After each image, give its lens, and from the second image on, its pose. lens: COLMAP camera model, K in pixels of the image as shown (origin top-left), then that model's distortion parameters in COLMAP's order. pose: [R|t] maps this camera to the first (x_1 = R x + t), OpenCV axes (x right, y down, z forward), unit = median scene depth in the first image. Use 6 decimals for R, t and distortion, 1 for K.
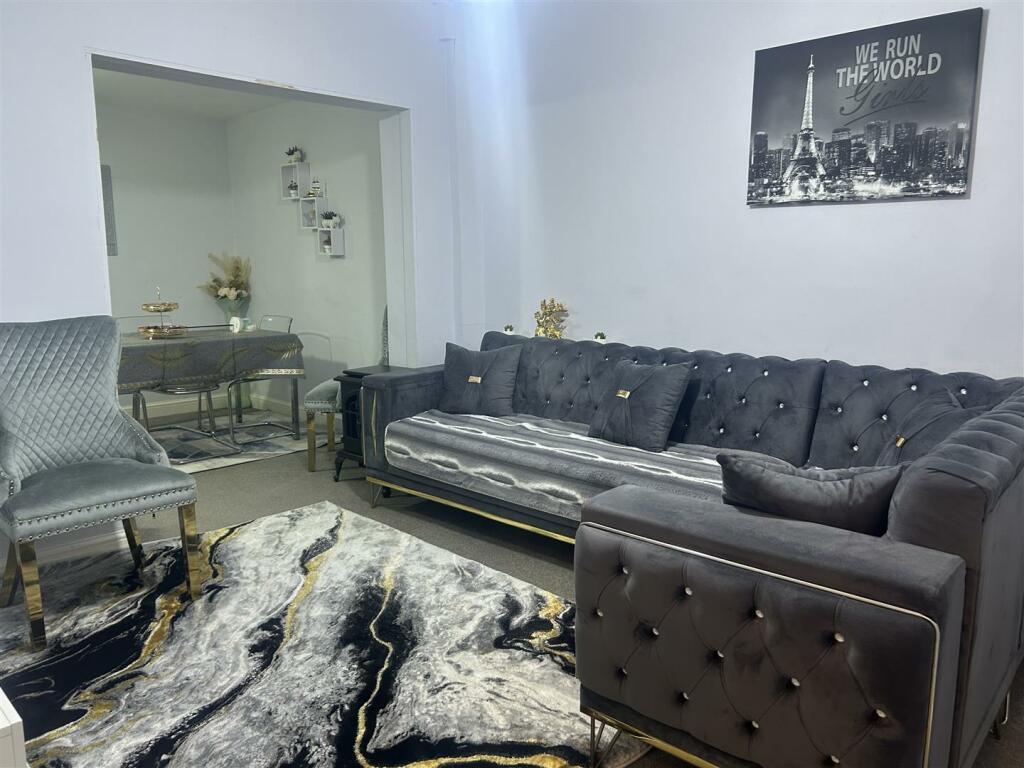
lens RADIAL K [[778.8, 0, 520.7], [0, 778.8, 384.0], [0, 0, 1]] dist [0.000208, -0.003477]
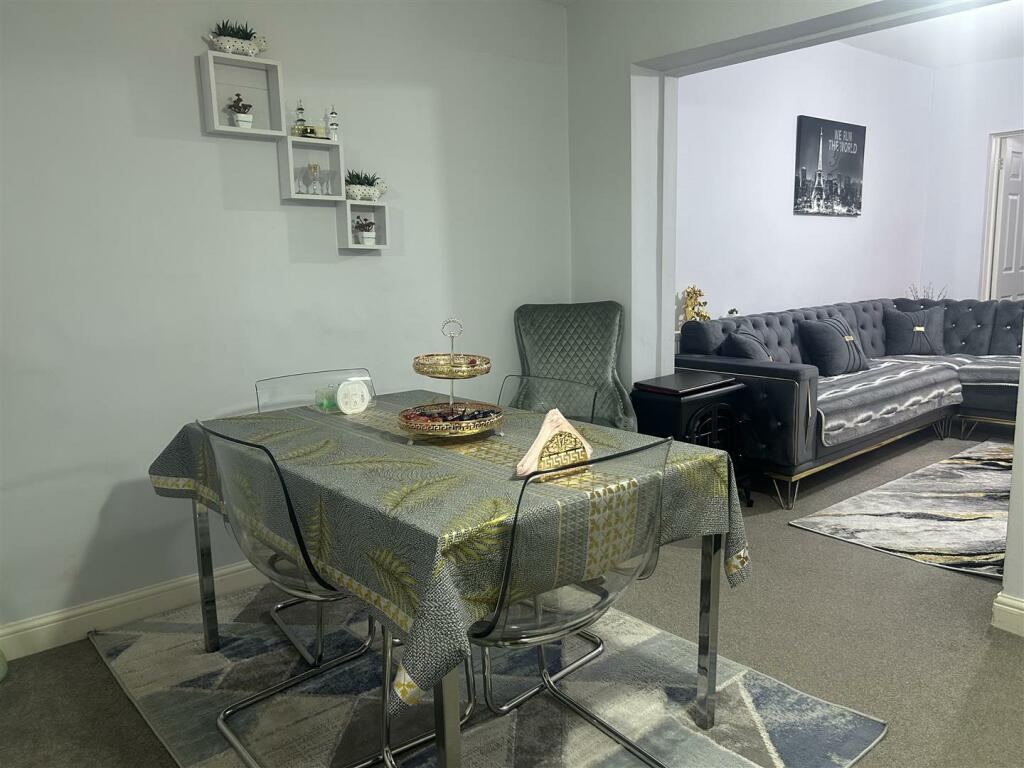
lens RADIAL K [[778.8, 0, 520.9], [0, 778.8, 384.6], [0, 0, 1]] dist [0.000208, -0.003477]
pose [[0.111681, -0.154485, 0.981663, -1.406047], [0.188399, 0.973219, 0.131723, -0.215542], [-0.975722, 0.170234, 0.137794, 1.449430]]
